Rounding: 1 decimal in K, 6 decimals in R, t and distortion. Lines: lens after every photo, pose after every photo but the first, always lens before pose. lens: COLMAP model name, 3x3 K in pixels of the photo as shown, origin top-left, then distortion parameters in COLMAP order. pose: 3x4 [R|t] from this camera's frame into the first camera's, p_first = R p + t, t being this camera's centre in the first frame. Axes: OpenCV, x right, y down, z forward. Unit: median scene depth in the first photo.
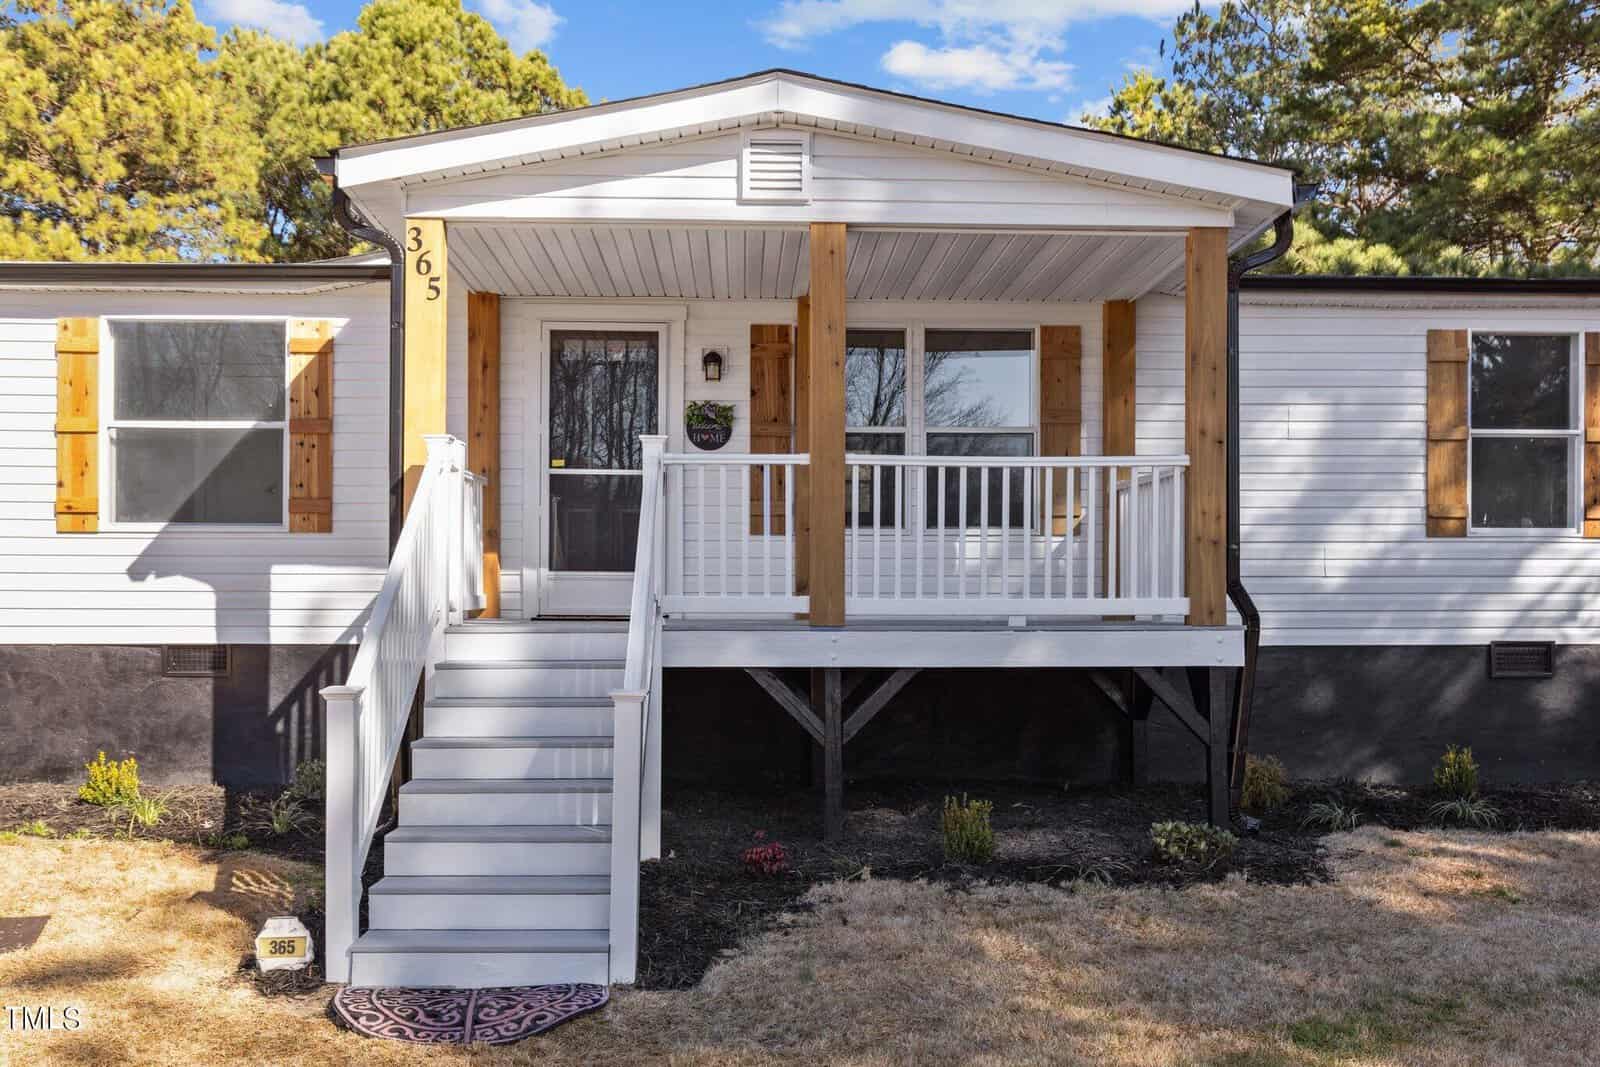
lens RADIAL K [[1569.7, 0, 800.1], [0, 1569.7, 588.1], [0, 0, 1]] dist [0.000219, -0.000973]
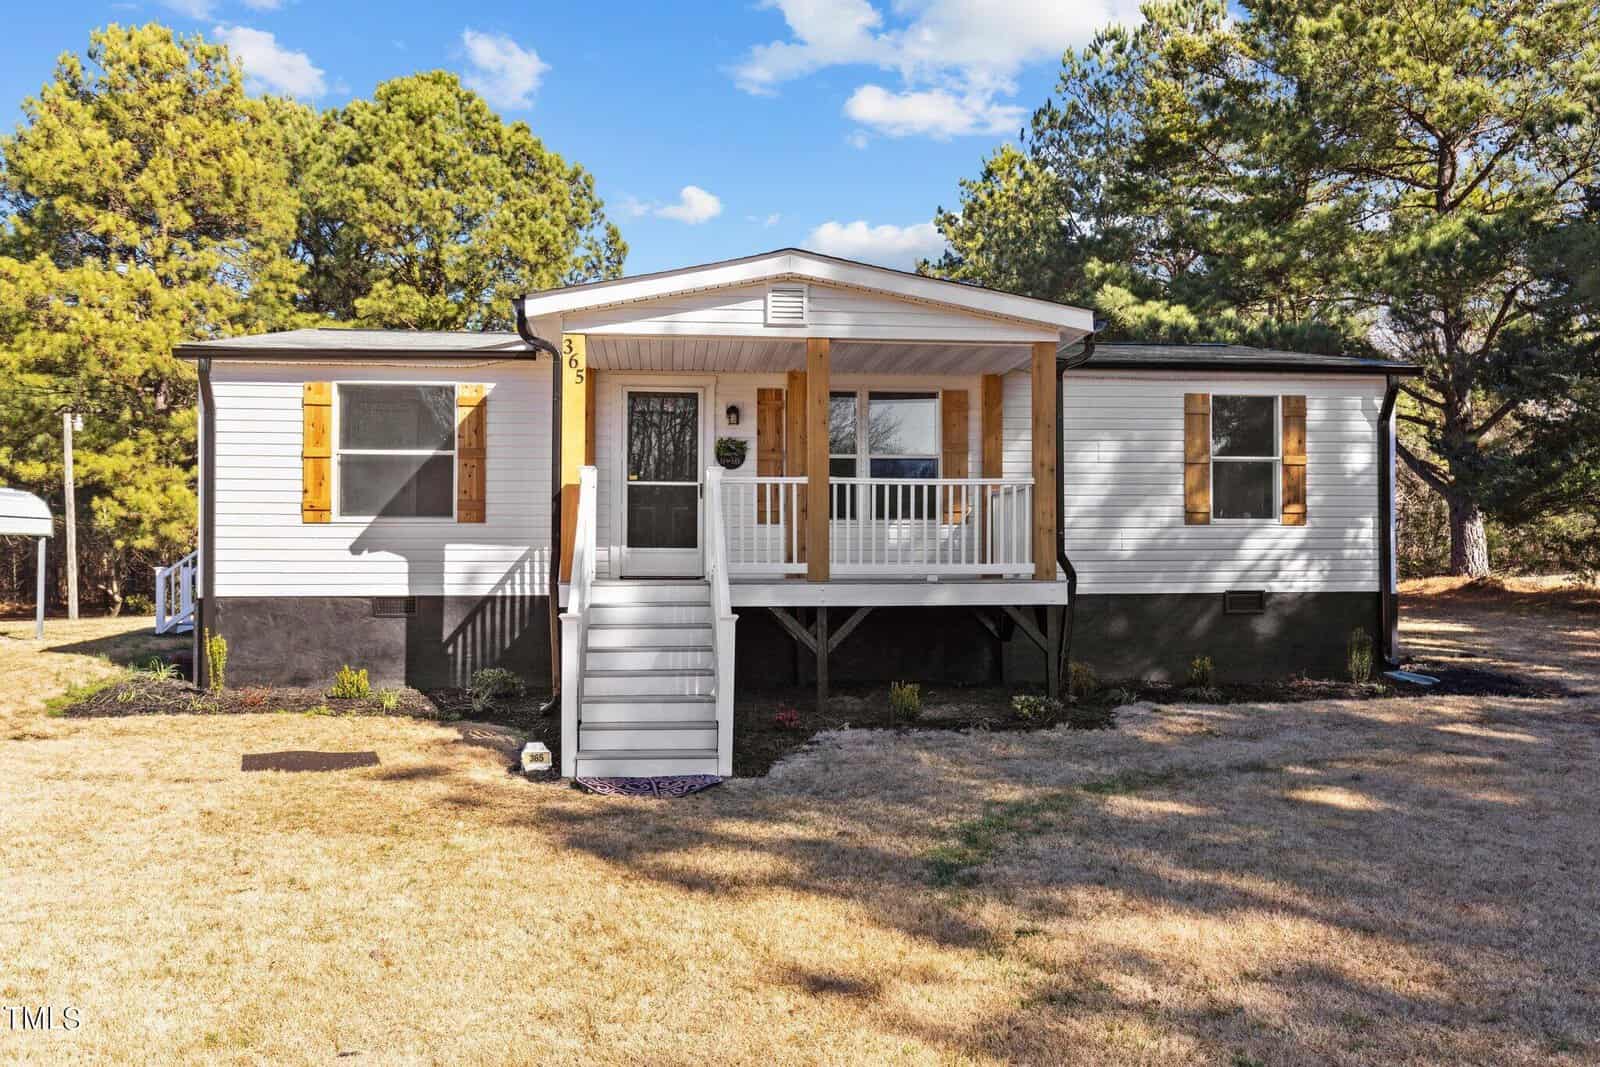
lens RADIAL K [[1429.7, 0, 800.0], [0, 1429.7, 533.5], [0, 0, 1]] dist [-0.003661, 0.001282]
pose [[0.997669, -0.001558, 0.068226, -0.086598], [0.002670, 0.999865, -0.016220, -0.001439], [-0.068191, 0.016364, 0.997538, -0.413968]]
